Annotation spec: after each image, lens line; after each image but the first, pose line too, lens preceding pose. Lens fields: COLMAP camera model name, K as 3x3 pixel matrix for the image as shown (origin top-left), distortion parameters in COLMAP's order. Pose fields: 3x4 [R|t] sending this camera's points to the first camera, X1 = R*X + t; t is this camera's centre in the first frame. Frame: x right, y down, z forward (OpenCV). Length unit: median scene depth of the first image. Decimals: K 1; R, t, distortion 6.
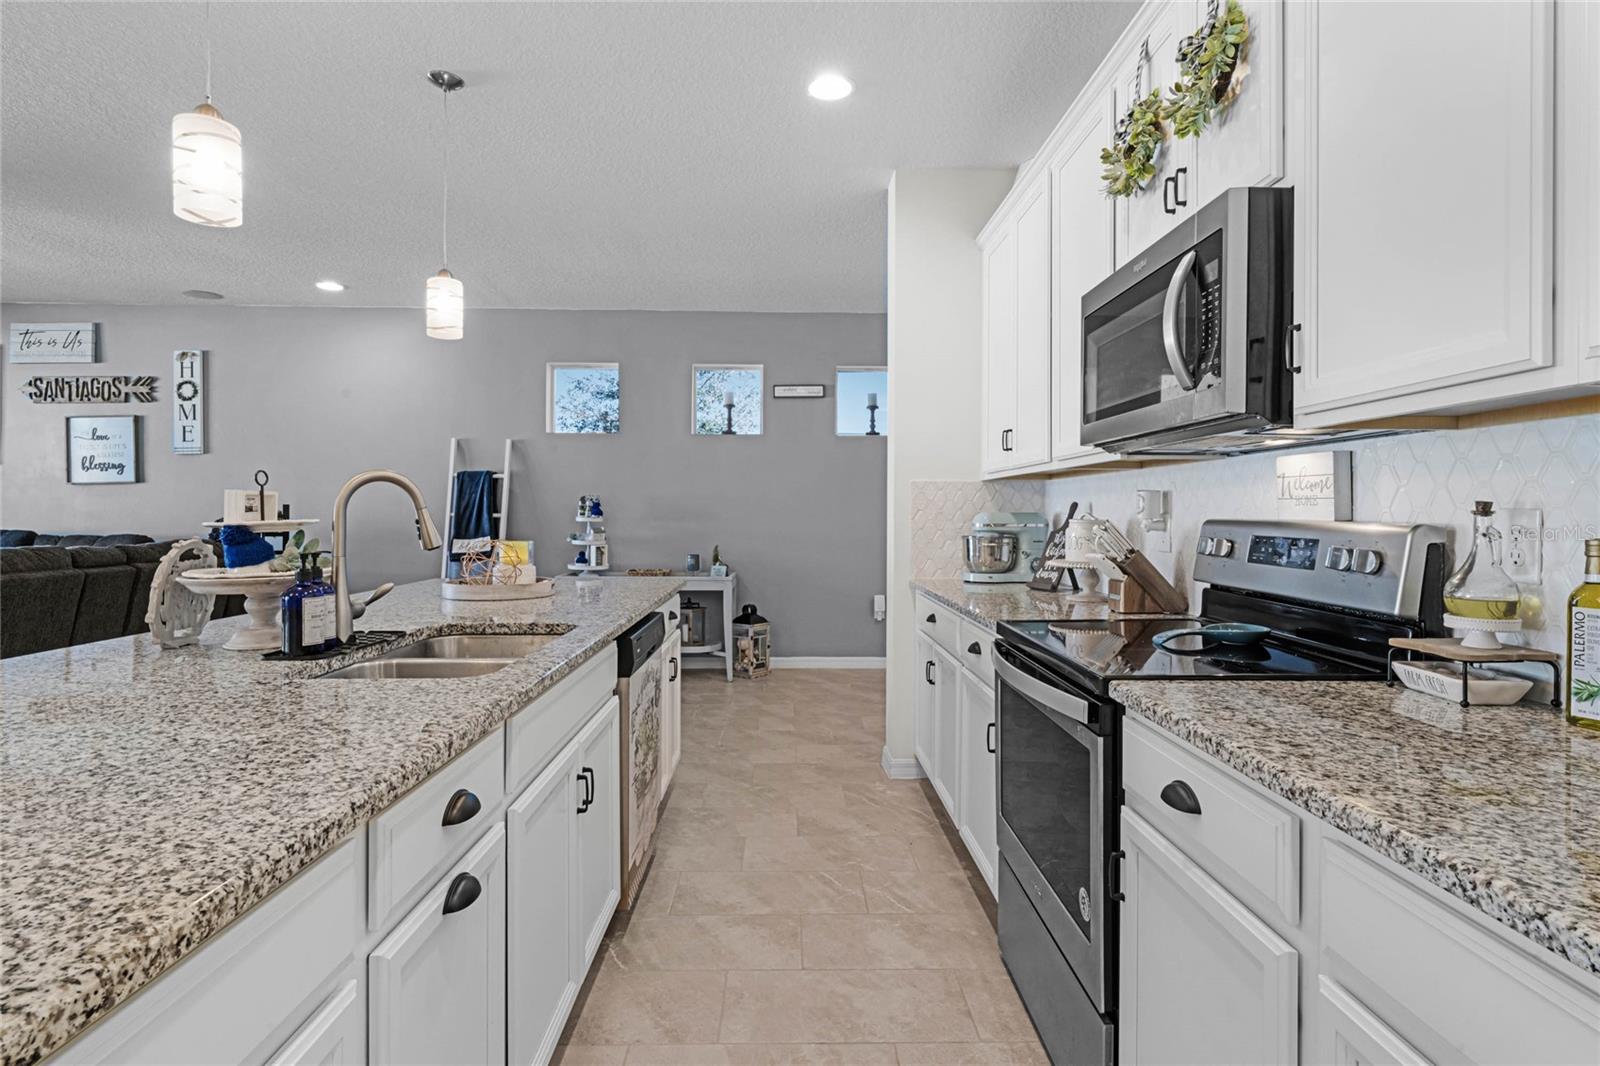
lens RADIAL K [[806.0, 0, 799.3], [0, 806.0, 518.1], [0, 0, 1]] dist [-0.003152, 0.000409]
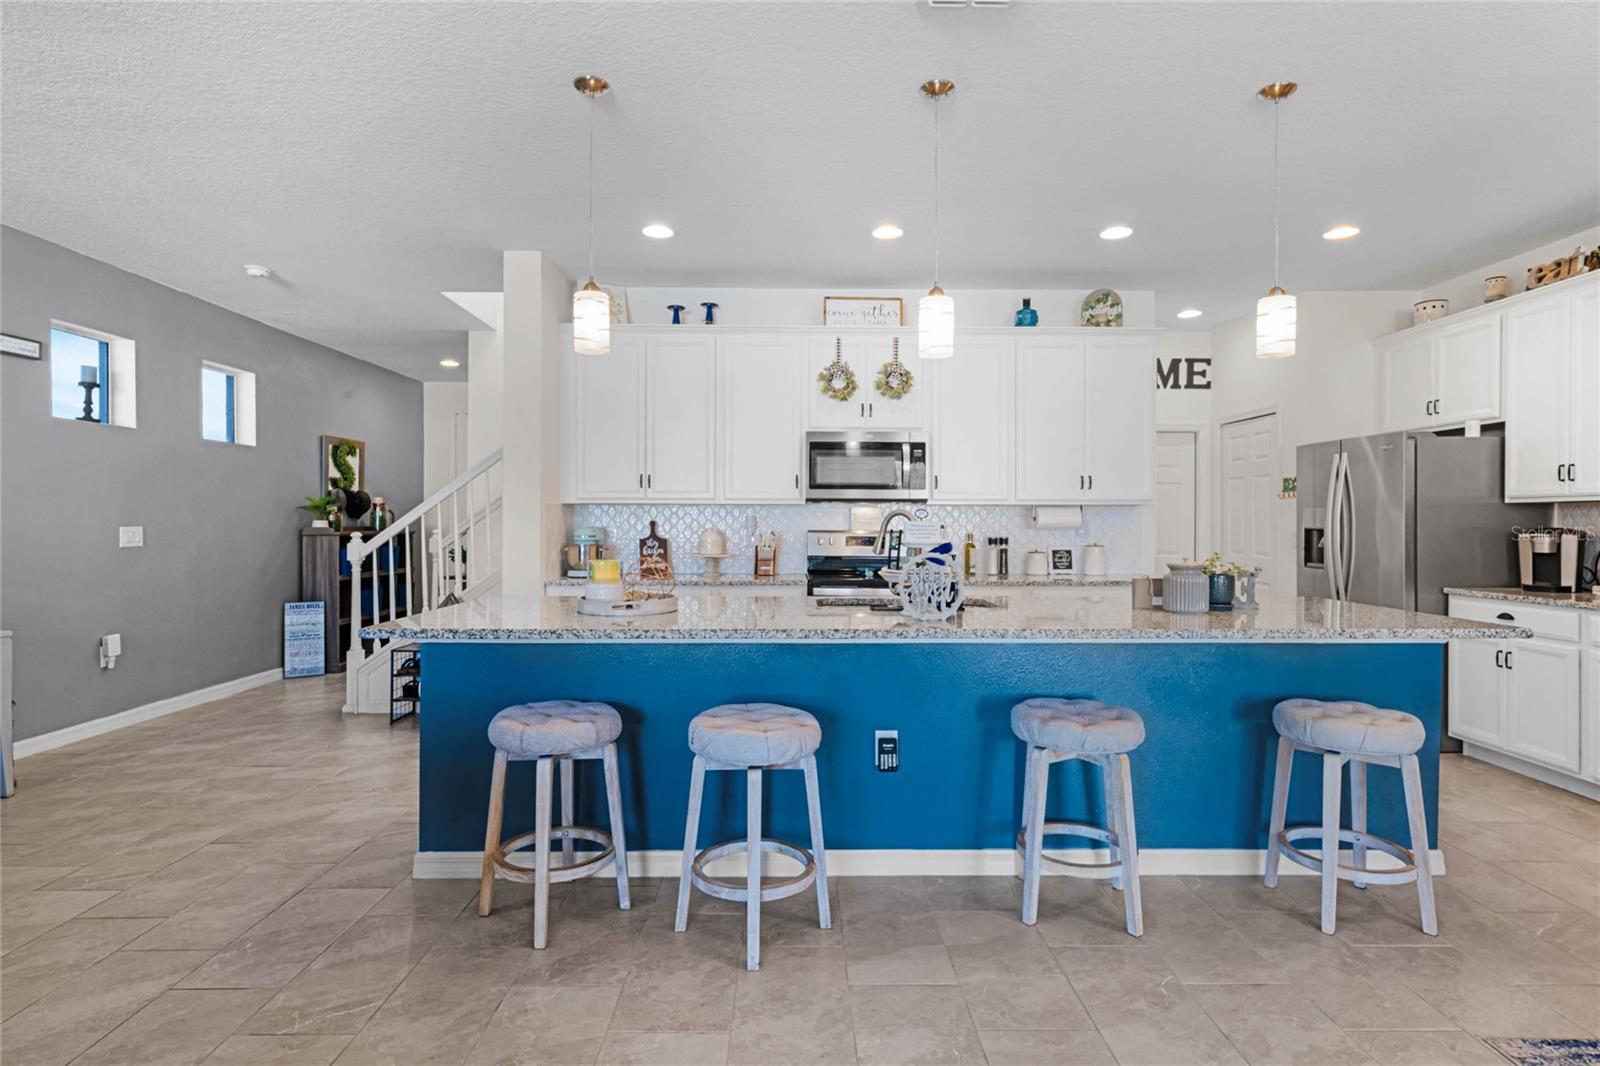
lens RADIAL K [[806.0, 0, 805.3], [0, 806.0, 532.5], [0, 0, 1]] dist [-0.003152, 0.000409]
pose [[0.004404, -0.011652, 0.999922, -0.645481], [0.004049, 0.999924, 0.011635, -0.008022], [-0.999982, 0.003997, 0.004451, 0.343853]]
